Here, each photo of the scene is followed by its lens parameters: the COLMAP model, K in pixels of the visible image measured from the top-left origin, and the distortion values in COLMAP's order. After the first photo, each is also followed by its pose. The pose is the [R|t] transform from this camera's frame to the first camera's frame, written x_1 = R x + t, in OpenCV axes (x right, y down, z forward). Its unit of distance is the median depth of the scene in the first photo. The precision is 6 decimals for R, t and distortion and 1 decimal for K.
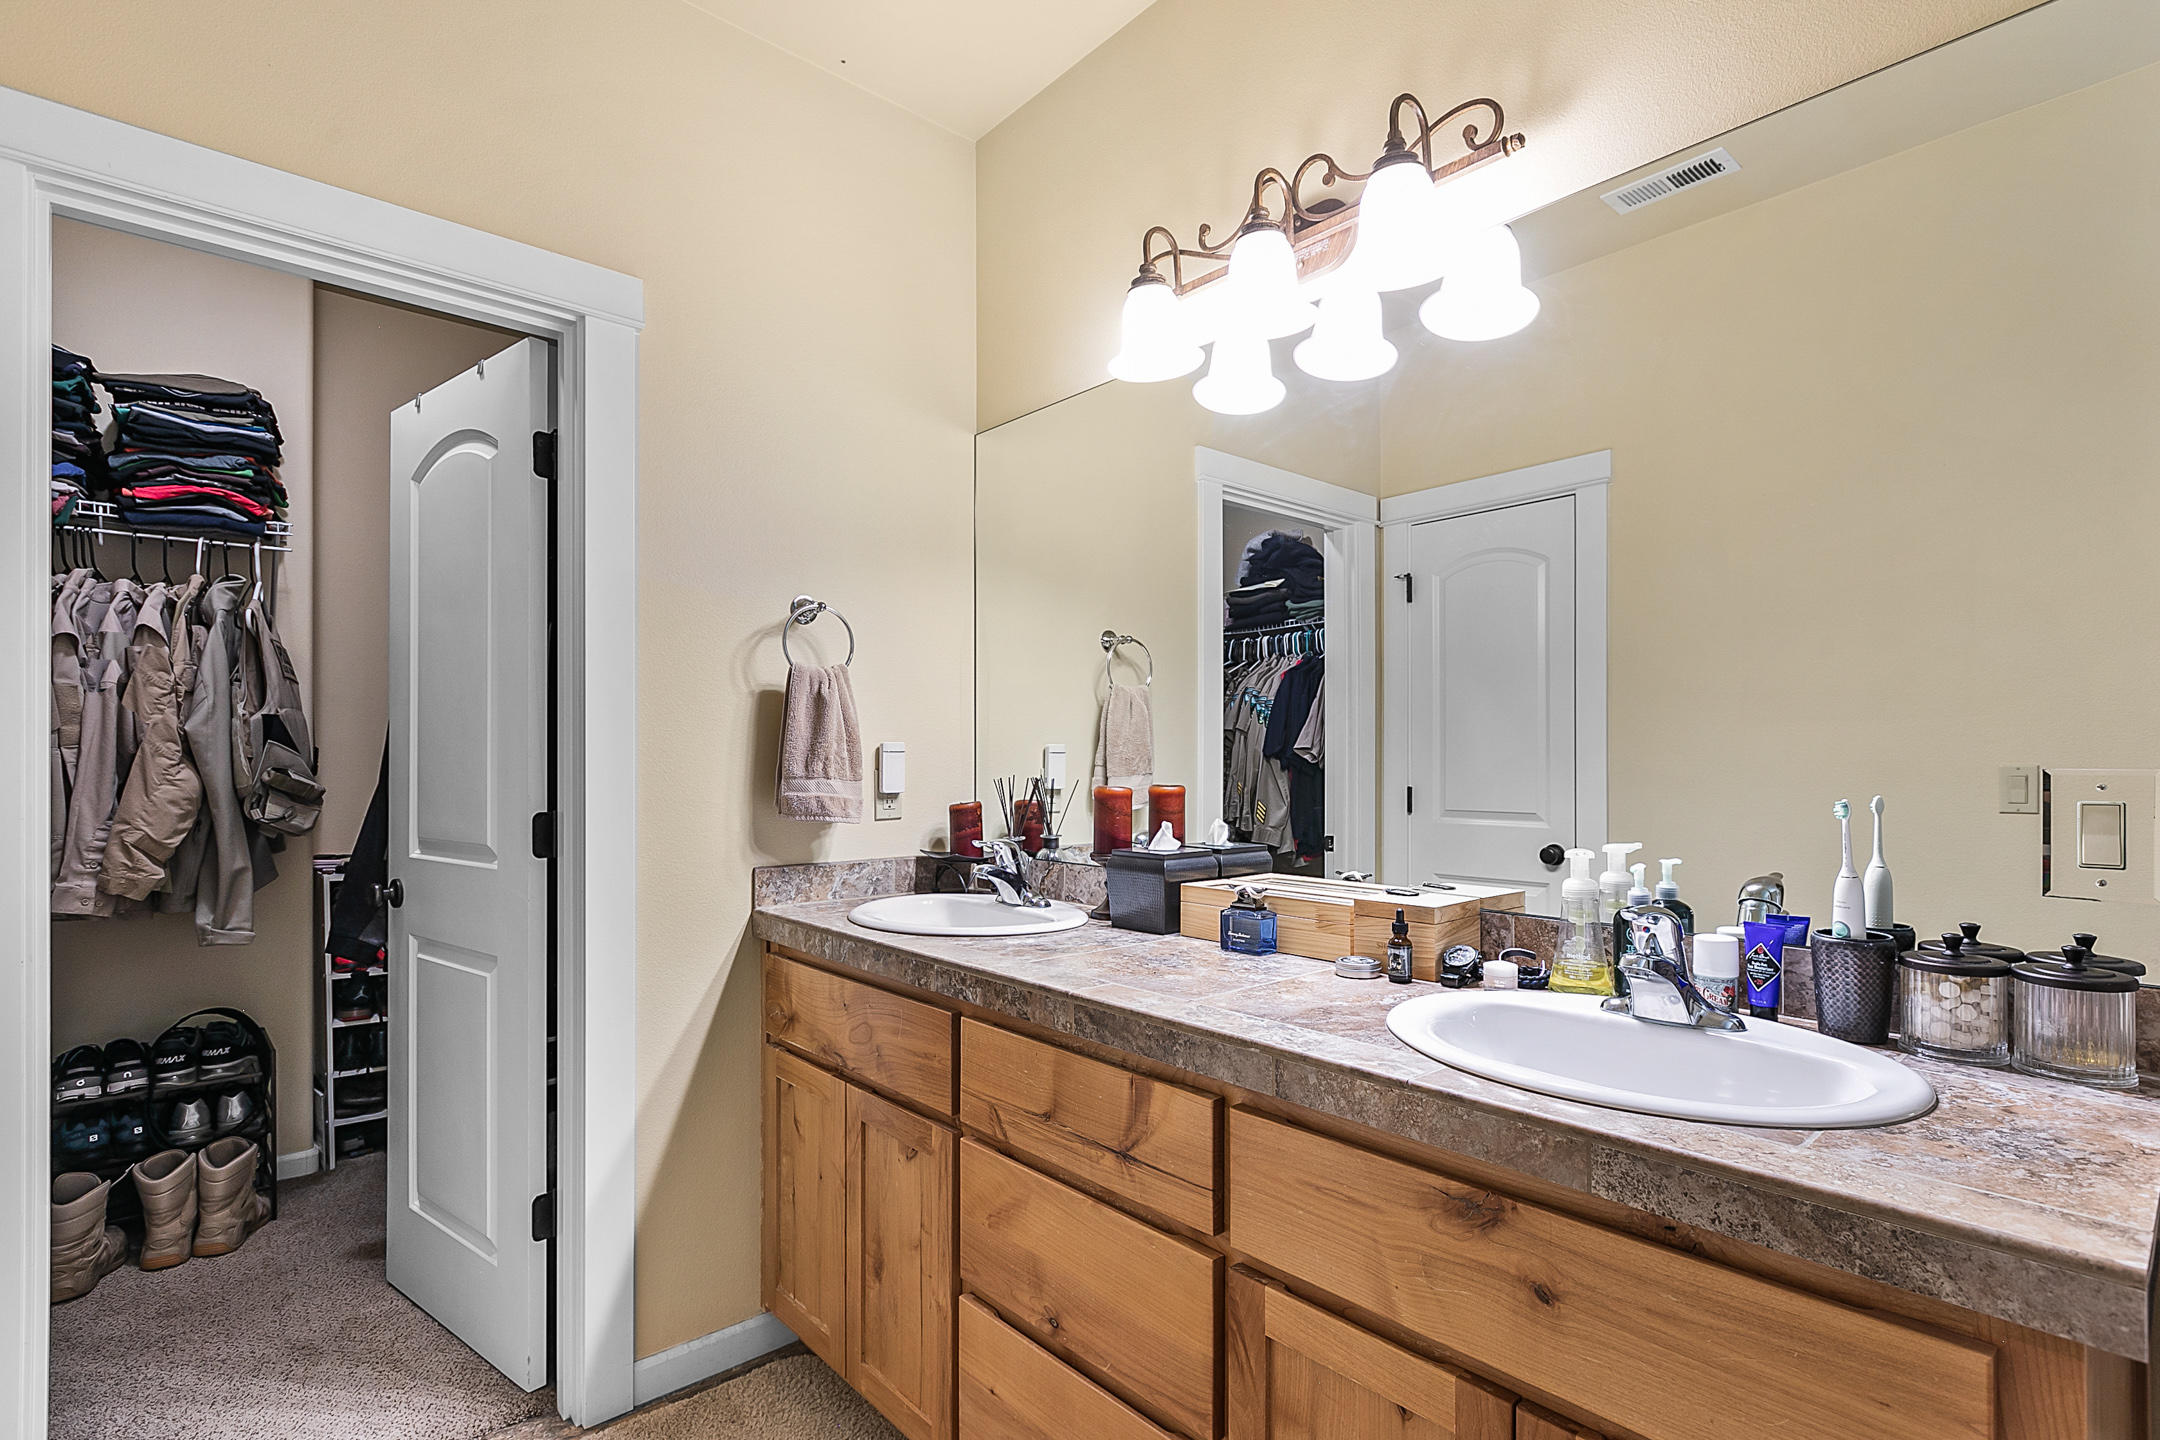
lens RADIAL K [[1038.8, 0, 1072.6], [0, 1038.8, 739.2], [0, 0, 1]] dist [-0.003753, 0.000790]
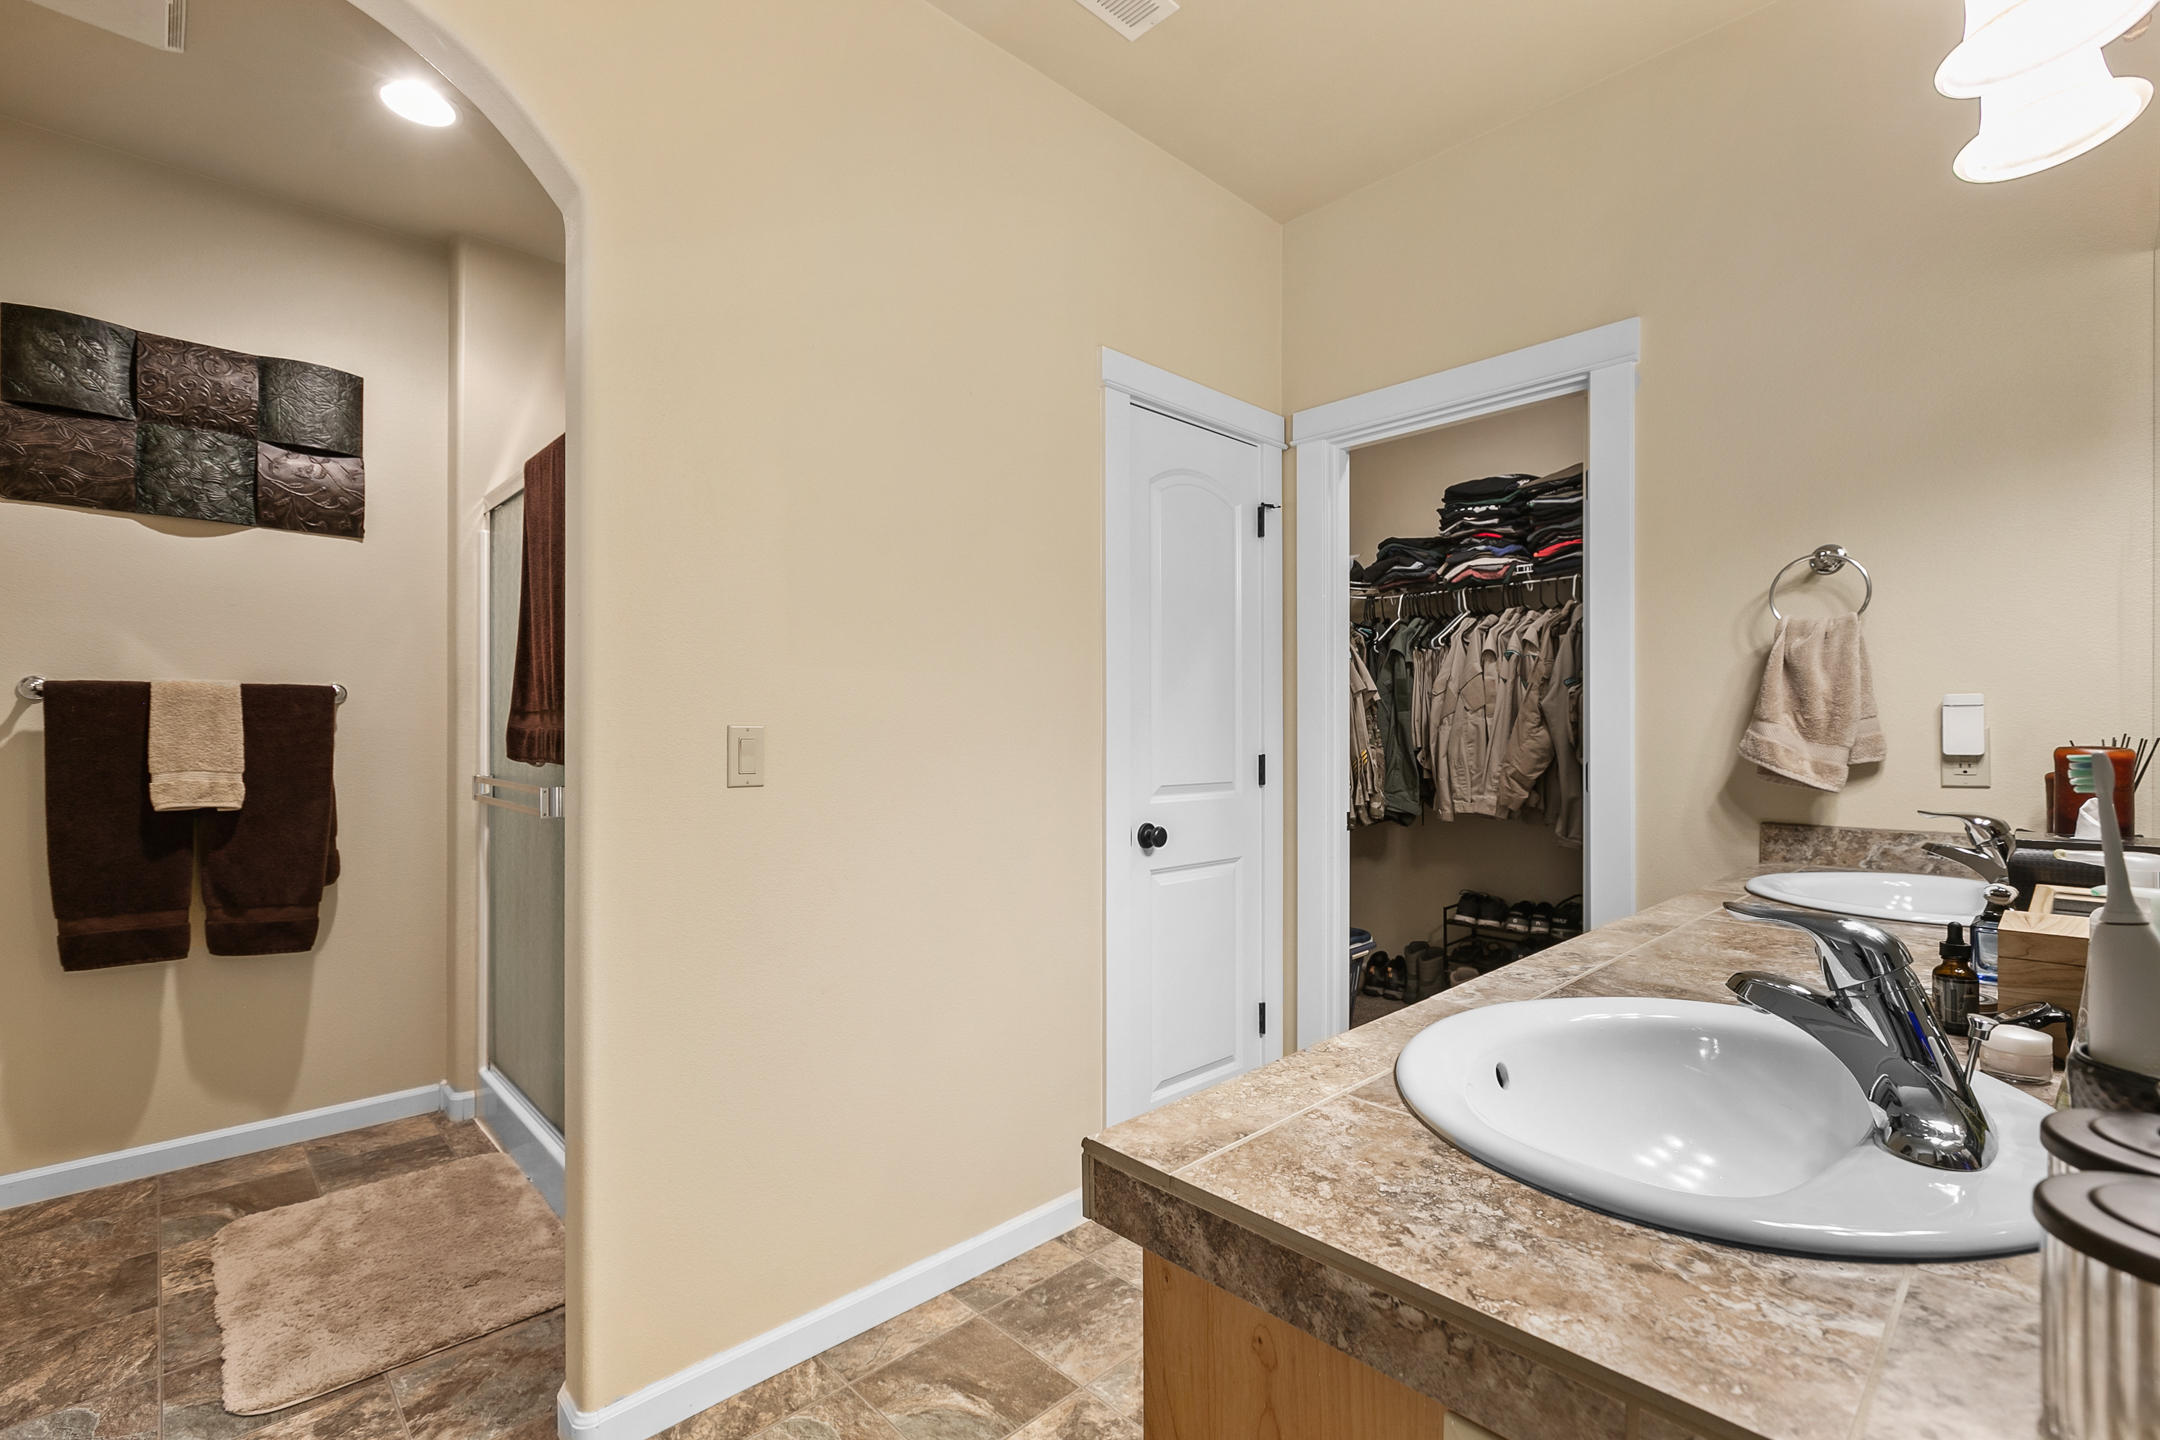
lens RADIAL K [[959.0, 0, 1071.9], [0, 959.0, 733.3], [0, 0, 1]] dist [0.002294, 0.000348]
pose [[0.025630, 0.001704, -0.999670, 0.607932], [0.013190, 0.999911, 0.002043, 0.024444], [0.999584, -0.013238, 0.025605, 0.286542]]
